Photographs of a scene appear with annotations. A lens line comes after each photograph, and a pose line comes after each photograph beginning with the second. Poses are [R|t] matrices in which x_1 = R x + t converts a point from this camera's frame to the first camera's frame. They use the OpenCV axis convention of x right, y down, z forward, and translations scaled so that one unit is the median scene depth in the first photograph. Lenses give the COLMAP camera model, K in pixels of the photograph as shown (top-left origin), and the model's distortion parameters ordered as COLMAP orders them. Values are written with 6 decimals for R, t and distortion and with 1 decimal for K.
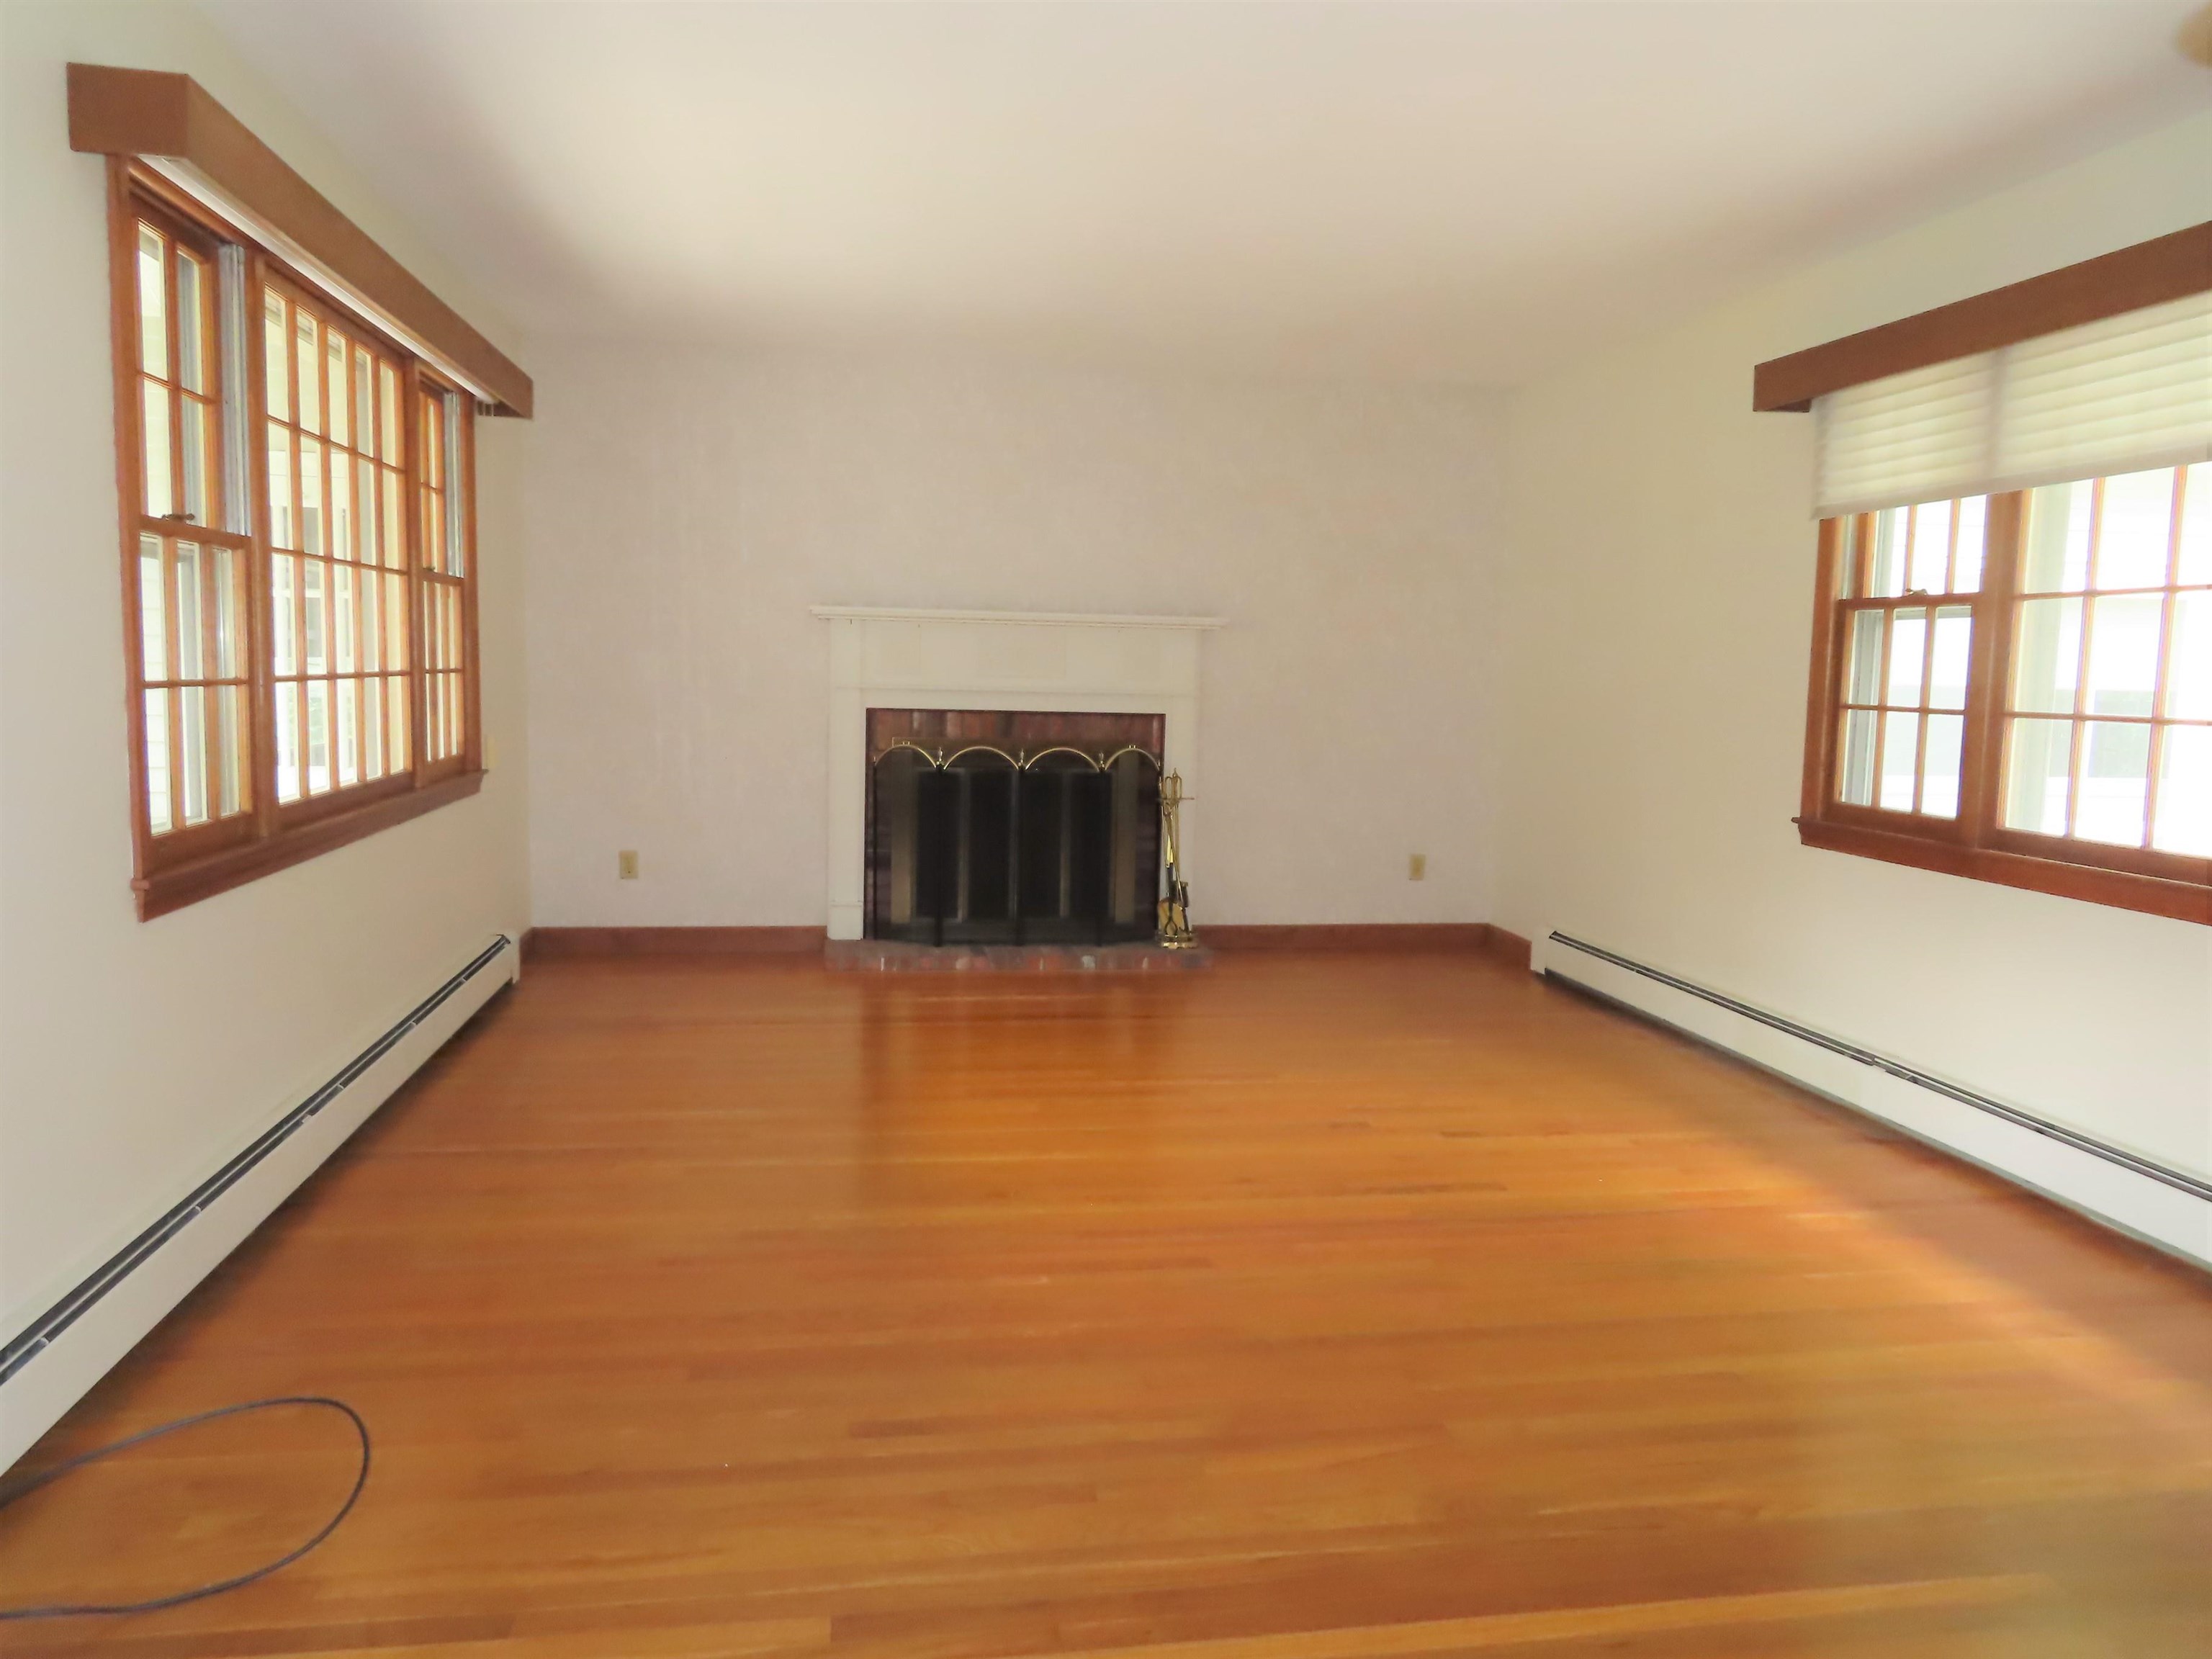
lens RADIAL K [[1574.0, 0, 1106.0], [0, 1574.0, 829.5], [0, 0, 1]] dist [-0.003087, 0.005491]
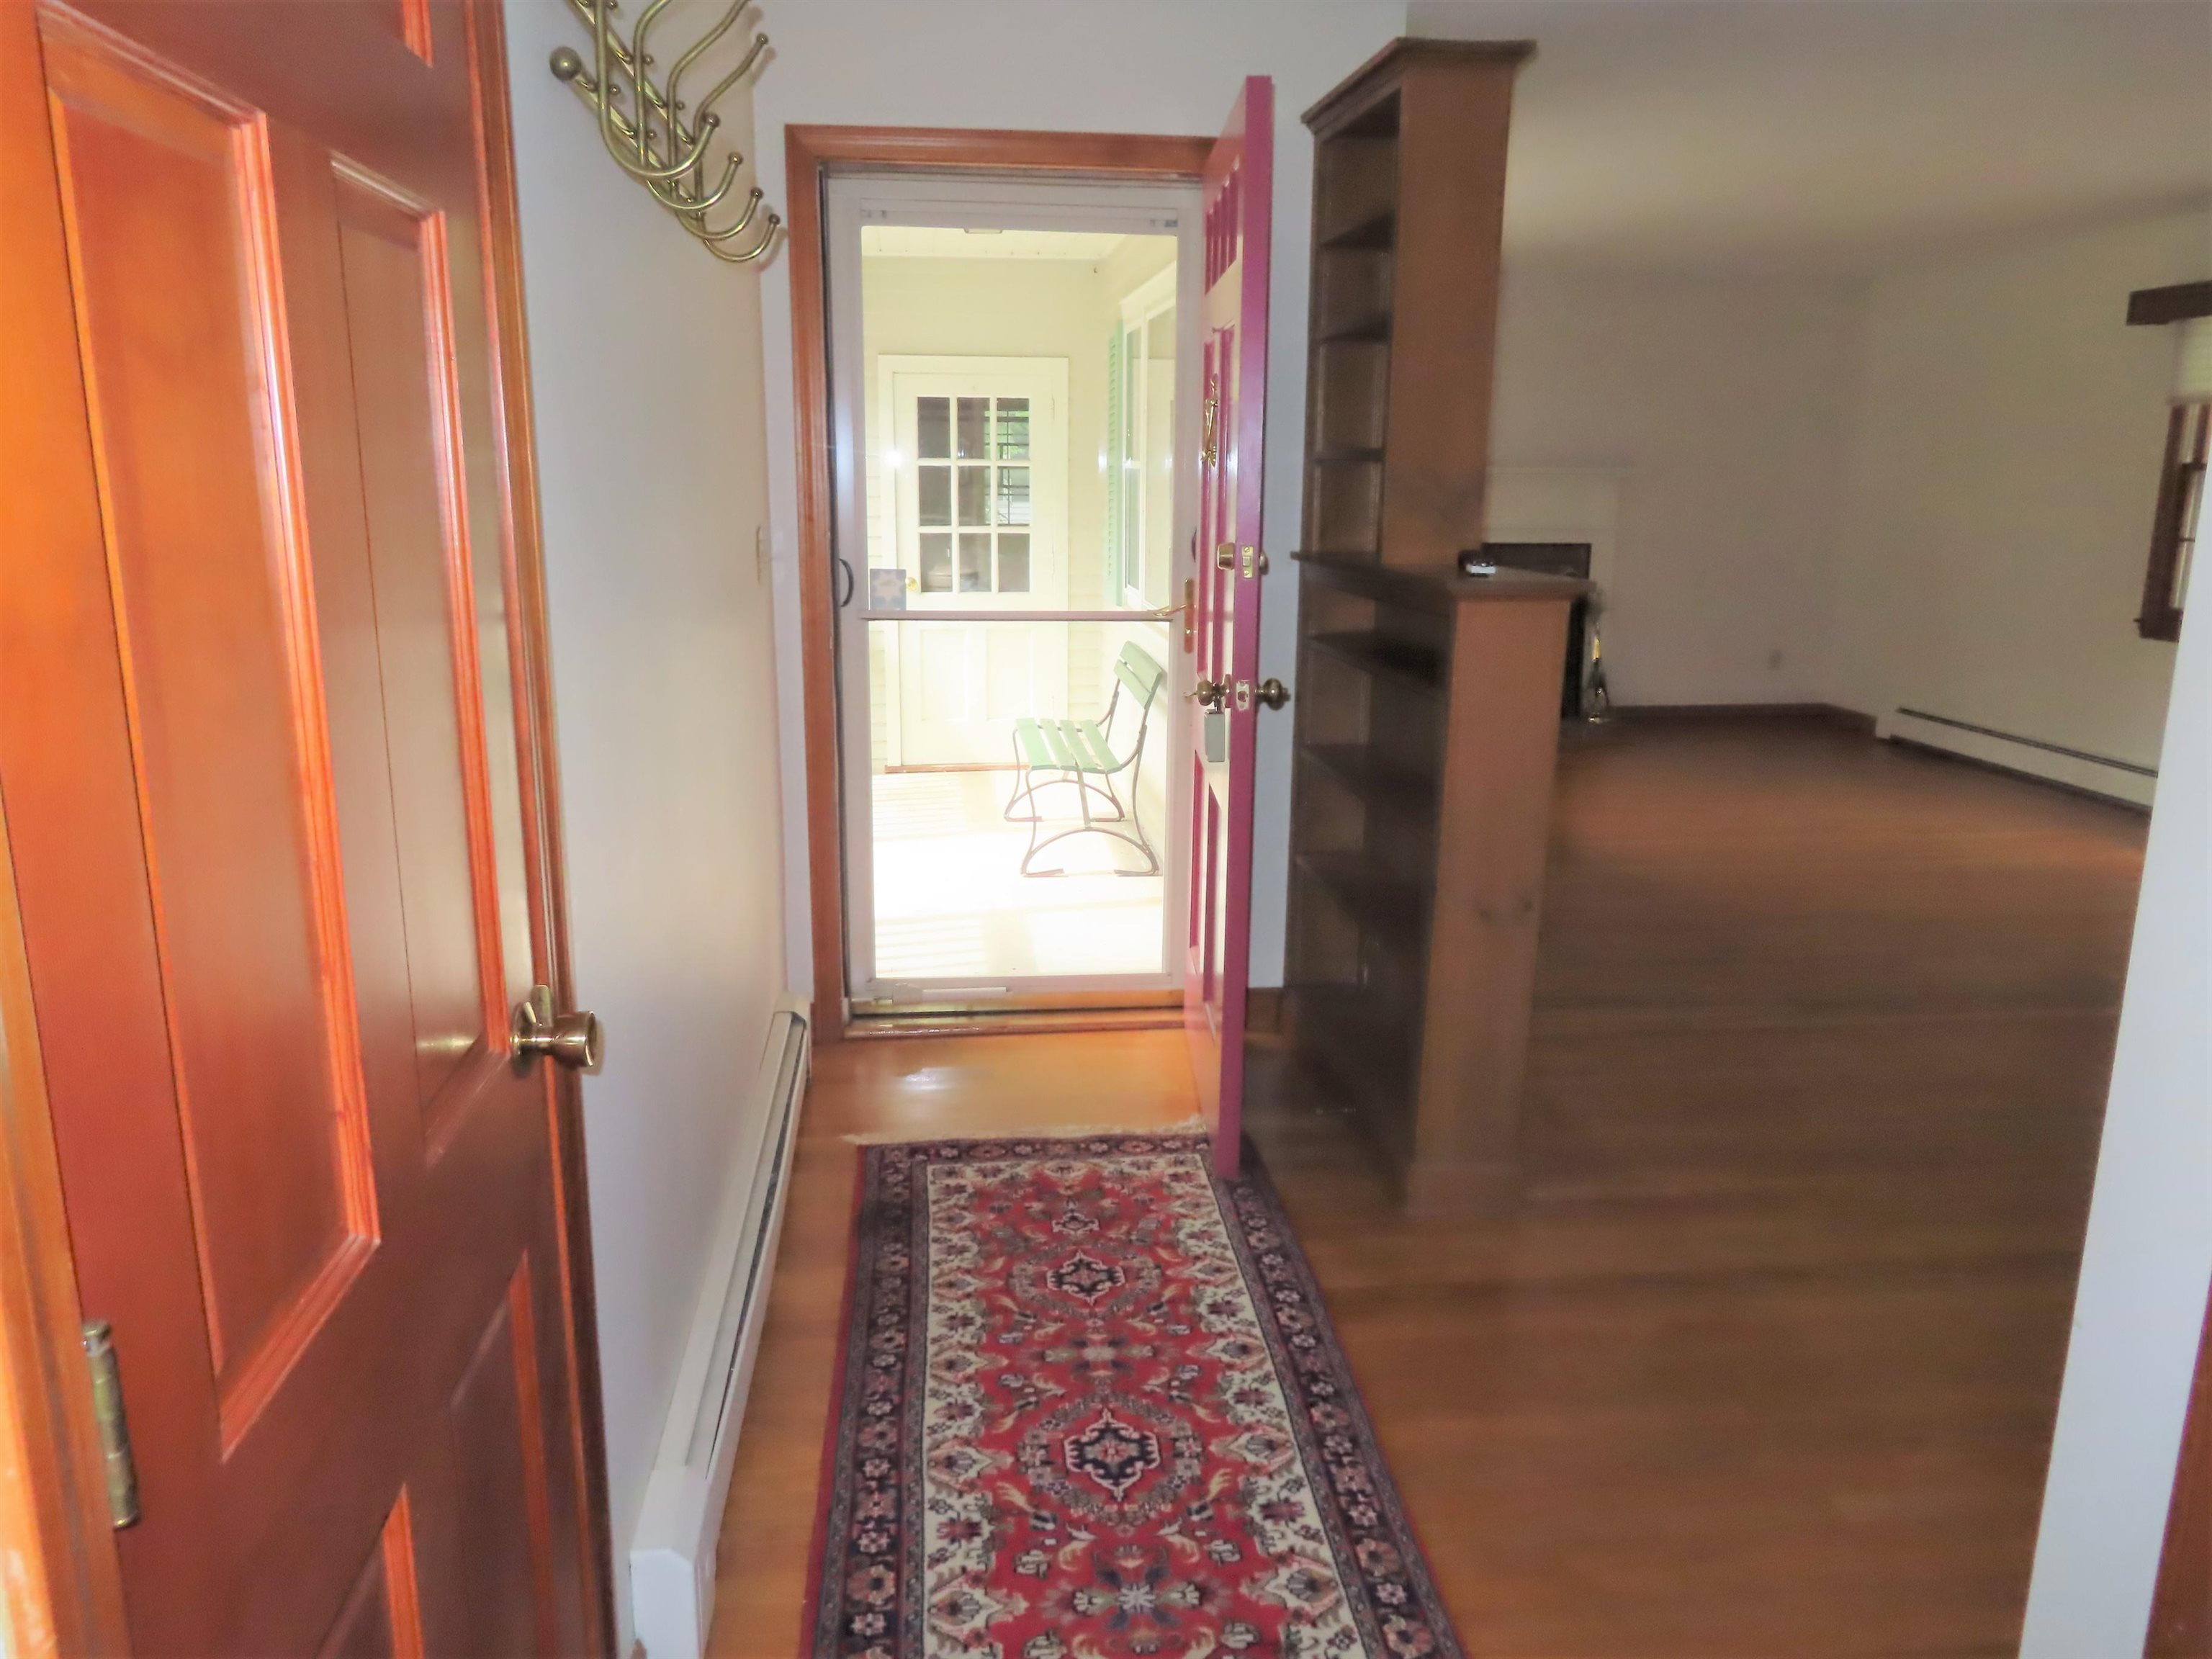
lens RADIAL K [[1574.0, 0, 1106.0], [0, 1574.0, 829.5], [0, 0, 1]] dist [-0.003087, 0.005491]
pose [[0.998466, -0.002817, -0.055304, -0.311504], [0.009442, 0.992741, 0.119904, 0.001685], [0.054564, -0.120243, 0.991244, -0.364515]]
